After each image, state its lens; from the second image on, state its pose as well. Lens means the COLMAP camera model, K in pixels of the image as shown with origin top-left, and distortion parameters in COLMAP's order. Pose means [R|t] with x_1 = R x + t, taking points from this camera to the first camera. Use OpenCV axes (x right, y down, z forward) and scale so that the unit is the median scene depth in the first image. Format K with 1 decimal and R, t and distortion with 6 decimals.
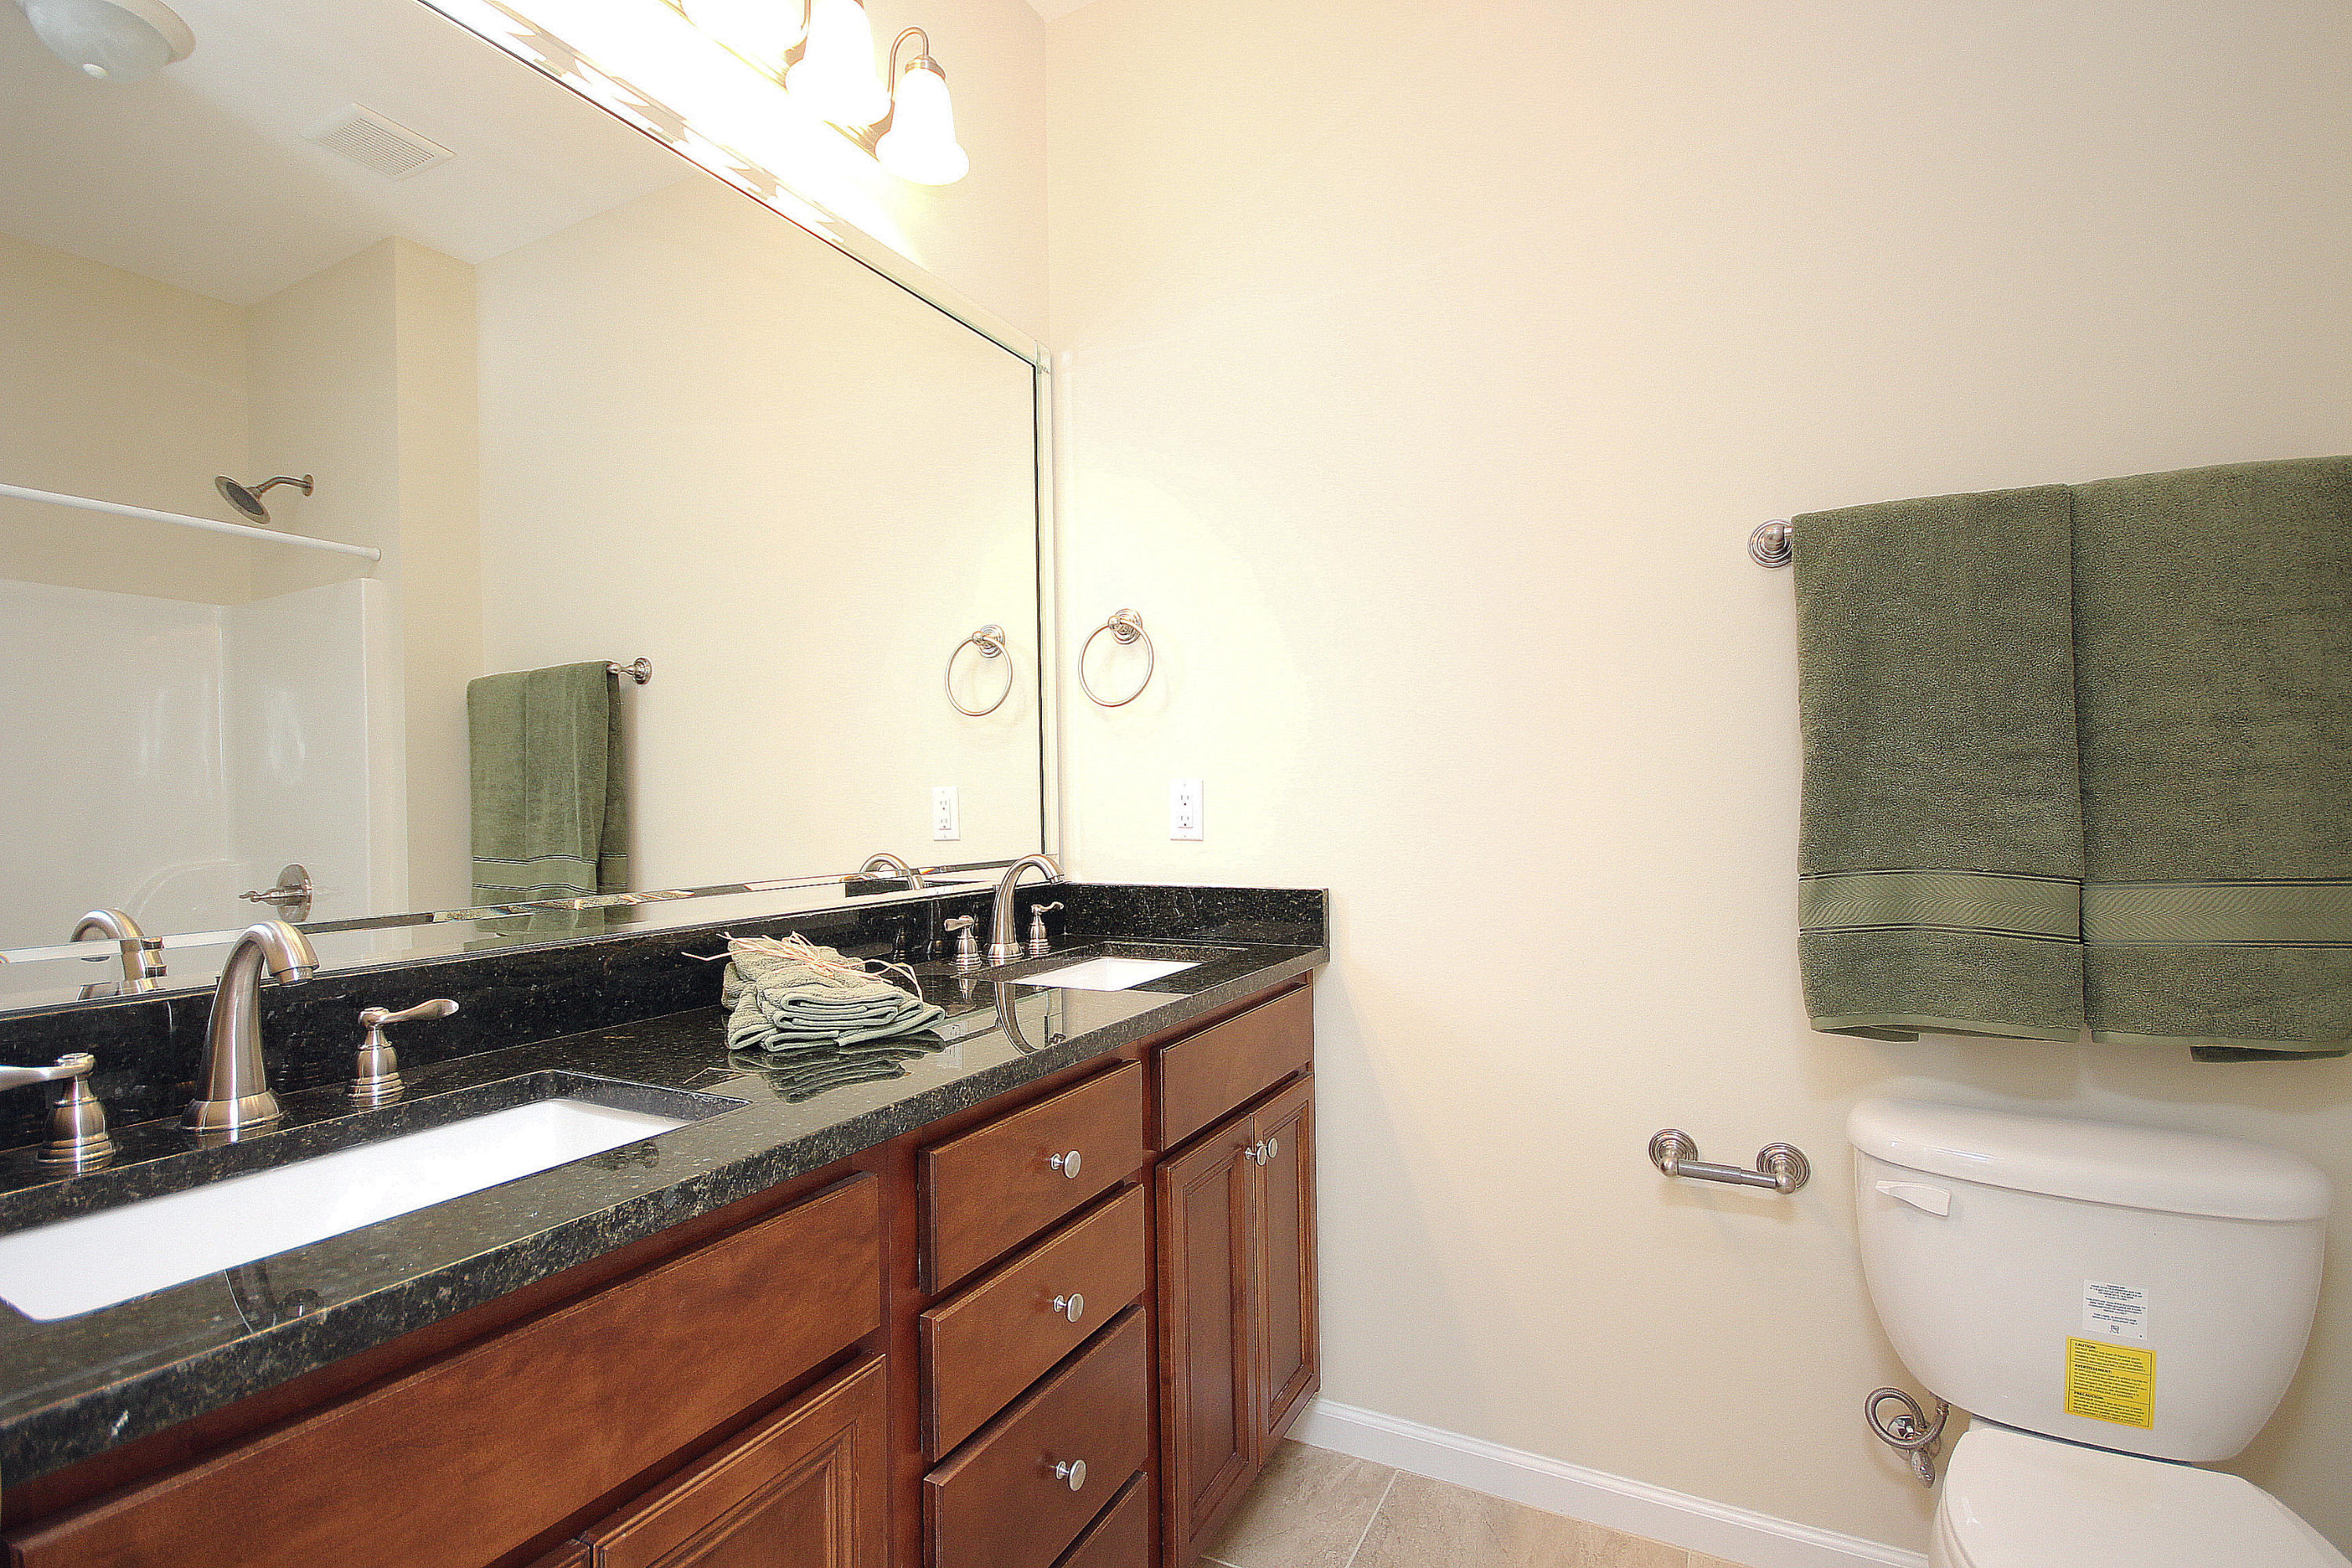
lens RADIAL K [[1078.7, 0, 1177.1], [0, 1078.7, 787.4], [0, 0, 1]] dist [-0.002750, -0.002863]
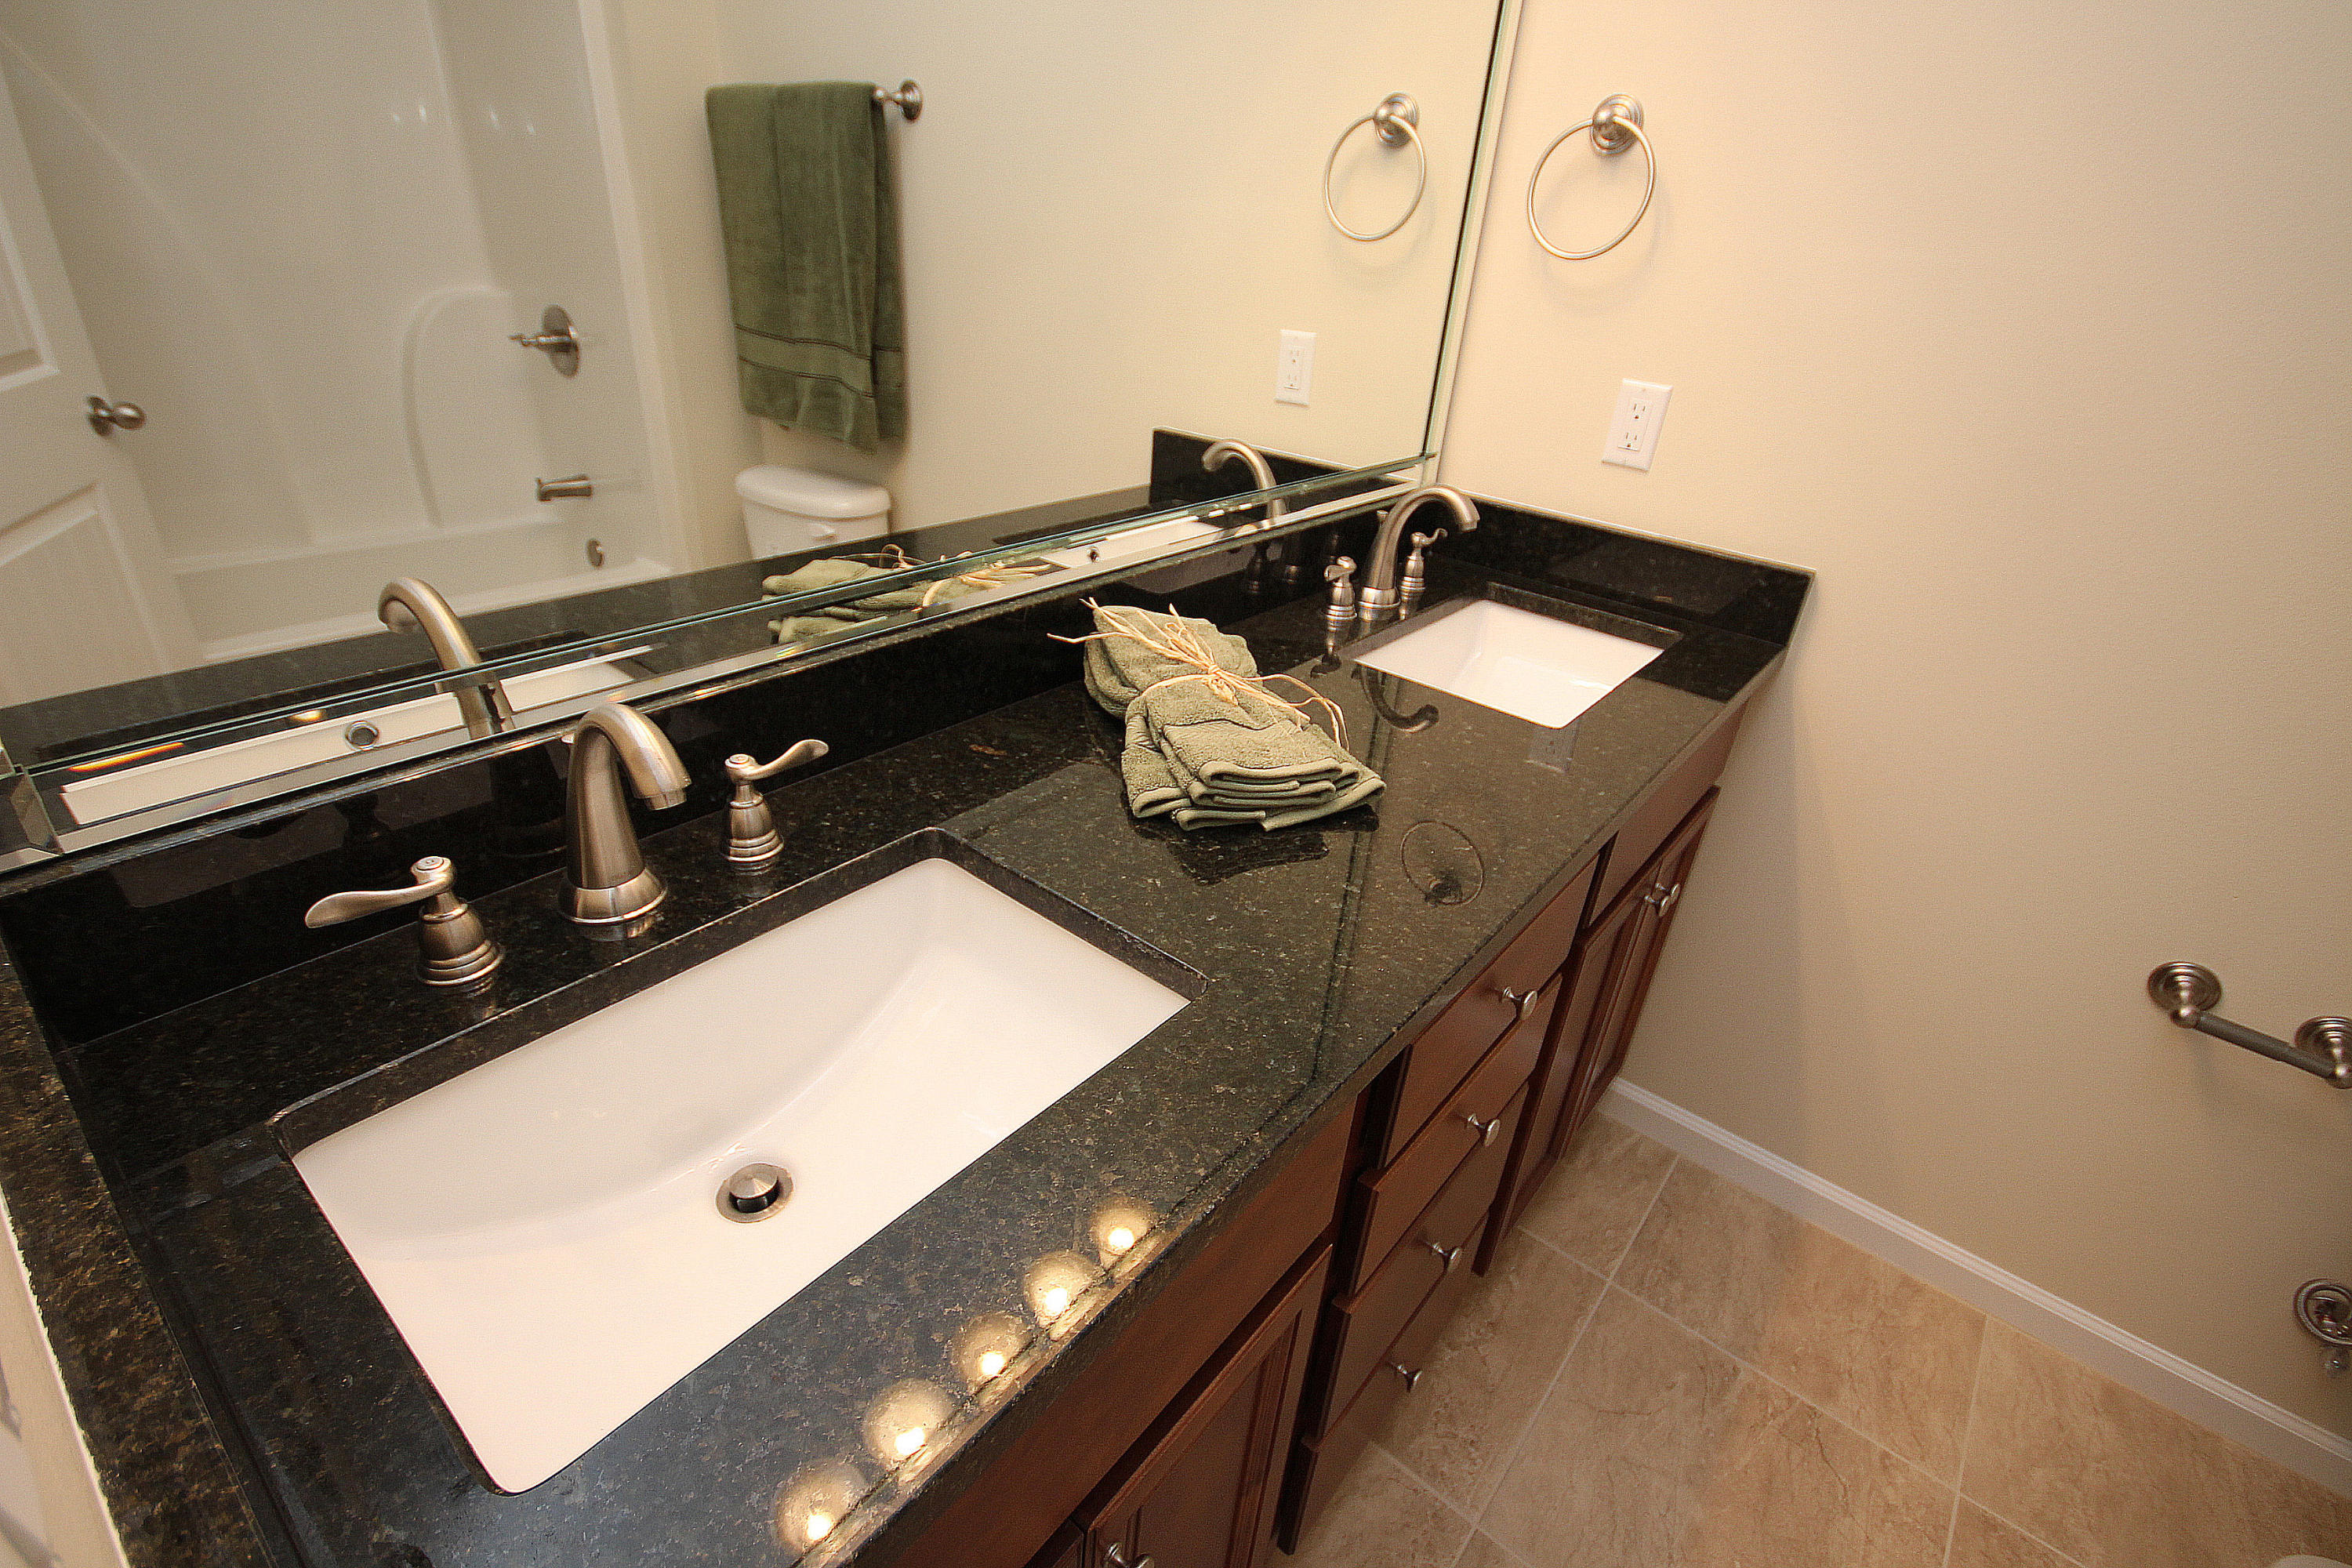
lens RADIAL K [[1078.7, 0, 1175.1], [0, 1078.7, 787.8], [0, 0, 1]] dist [-0.002750, -0.002863]
pose [[0.975207, 0.174279, -0.136377, -0.153287], [-0.087534, 0.869793, 0.485590, -0.093310], [0.203248, -0.461613, 0.863484, 0.175880]]
